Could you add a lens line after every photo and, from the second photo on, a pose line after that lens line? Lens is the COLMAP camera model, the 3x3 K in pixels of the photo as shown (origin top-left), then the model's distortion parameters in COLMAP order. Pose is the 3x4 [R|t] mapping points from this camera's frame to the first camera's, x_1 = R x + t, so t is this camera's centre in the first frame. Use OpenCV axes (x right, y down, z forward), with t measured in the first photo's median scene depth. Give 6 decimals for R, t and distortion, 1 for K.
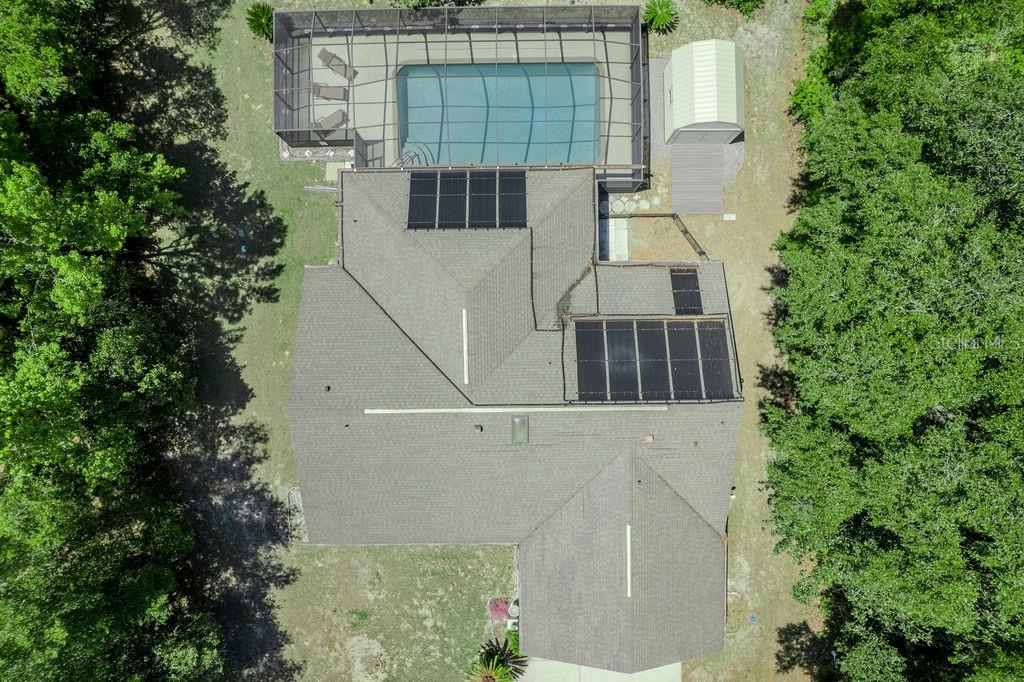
lens RADIAL K [[658.4, 0, 512.0], [0, 658.4, 341.0], [0, 0, 1]] dist [-0.079552, 0.069694]
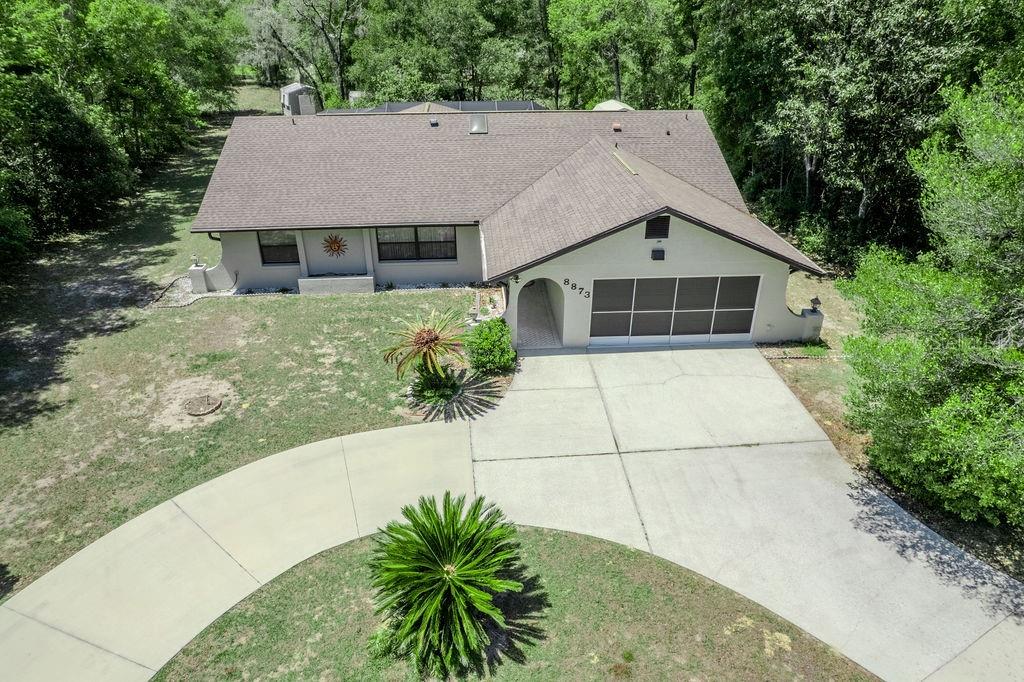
lens RADIAL K [[658.4, 0, 512.0], [0, 658.4, 341.0], [0, 0, 1]] dist [-0.079552, 0.069694]
pose [[0.998512, -0.018556, 0.051273, 0.004943], [0.054033, 0.463086, -0.884665, 0.946877], [-0.007328, 0.886119, 0.463400, 0.713660]]
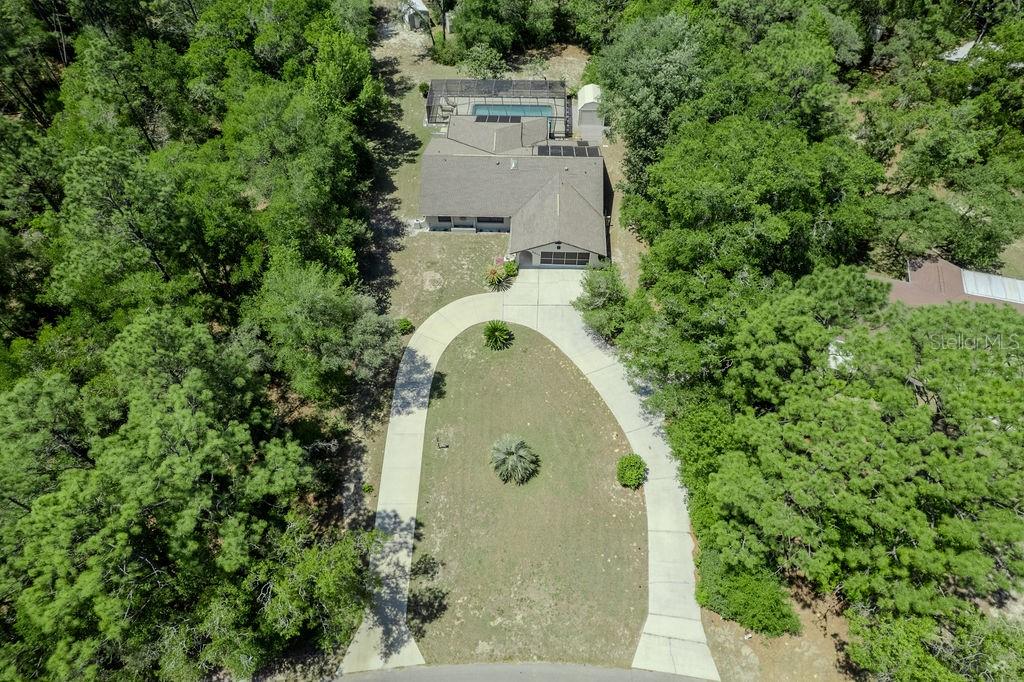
lens RADIAL K [[658.4, 0, 512.0], [0, 658.4, 341.0], [0, 0, 1]] dist [-0.079552, 0.069694]
pose [[0.998676, 0.041033, -0.031013, 0.091796], [-0.051419, 0.811290, -0.582379, 1.815337], [0.001263, 0.583203, 0.812326, -0.539911]]
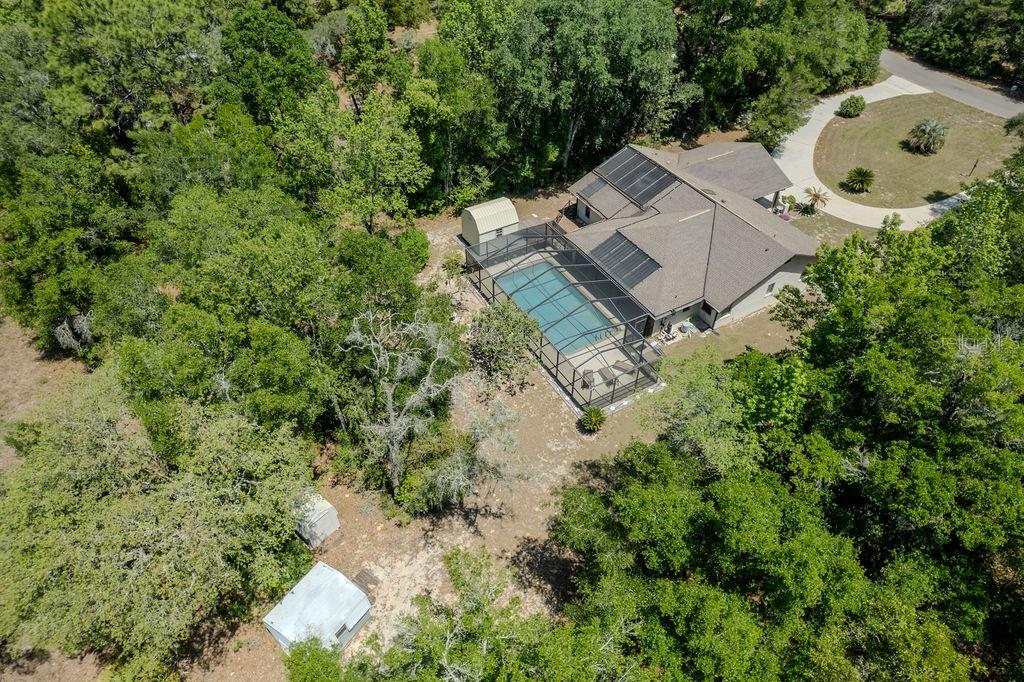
lens RADIAL K [[658.4, 0, 512.0], [0, 658.4, 341.0], [0, 0, 1]] dist [-0.079552, 0.069694]
pose [[-0.487348, -0.592569, 0.641369, -1.013803], [0.873206, -0.332318, 0.356478, -1.021846], [0.001901, 0.733776, 0.679389, 0.011561]]
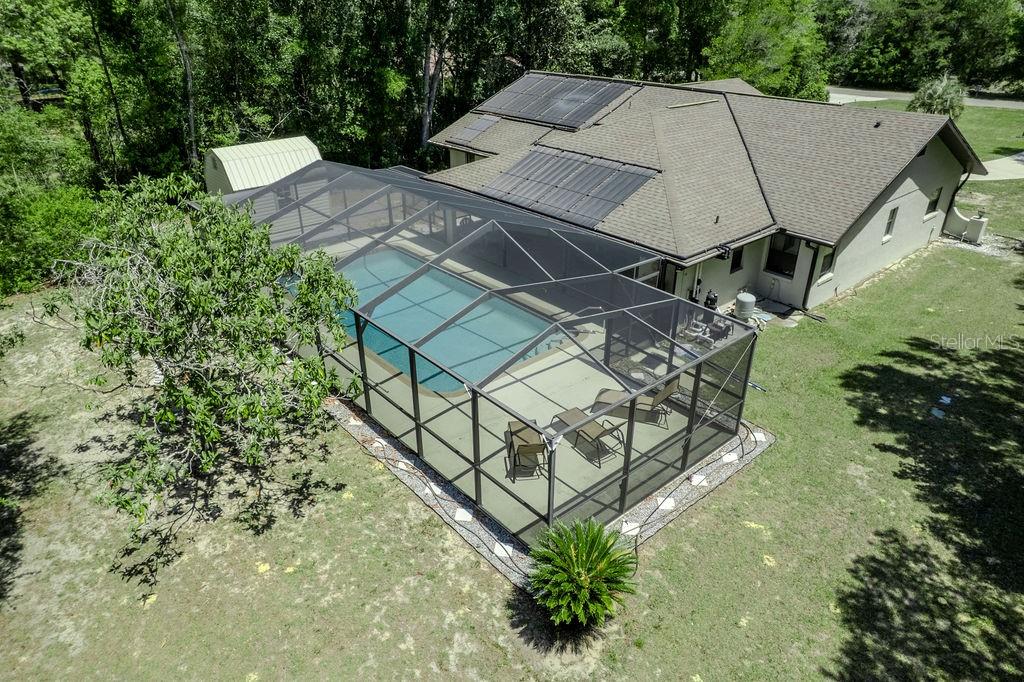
lens RADIAL K [[658.4, 0, 512.0], [0, 658.4, 341.0], [0, 0, 1]] dist [-0.079552, 0.069694]
pose [[-0.642625, -0.344755, 0.684235, -0.517925], [0.766160, -0.295748, 0.570554, -0.647117], [0.005659, 0.890886, 0.454192, 0.747433]]
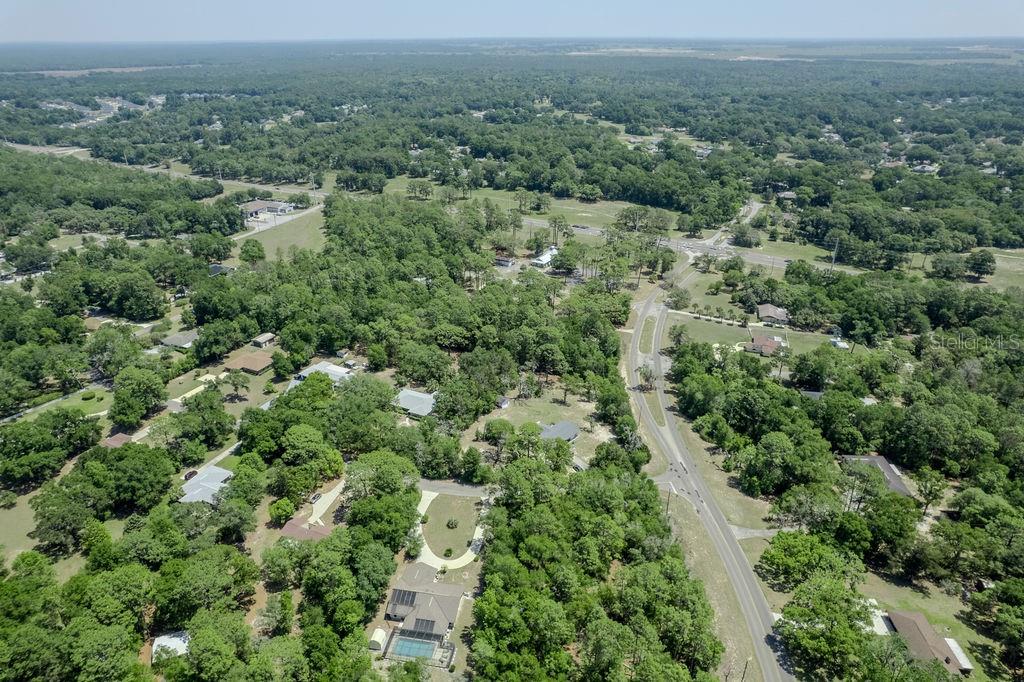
lens RADIAL K [[658.4, 0, 512.0], [0, 658.4, 341.0], [0, 0, 1]] dist [-0.079552, 0.069694]
pose [[-0.982272, -0.073793, 0.172326, -1.496158], [0.187381, -0.413400, 0.891061, -3.804675], [0.005486, 0.907555, 0.419898, -3.399625]]
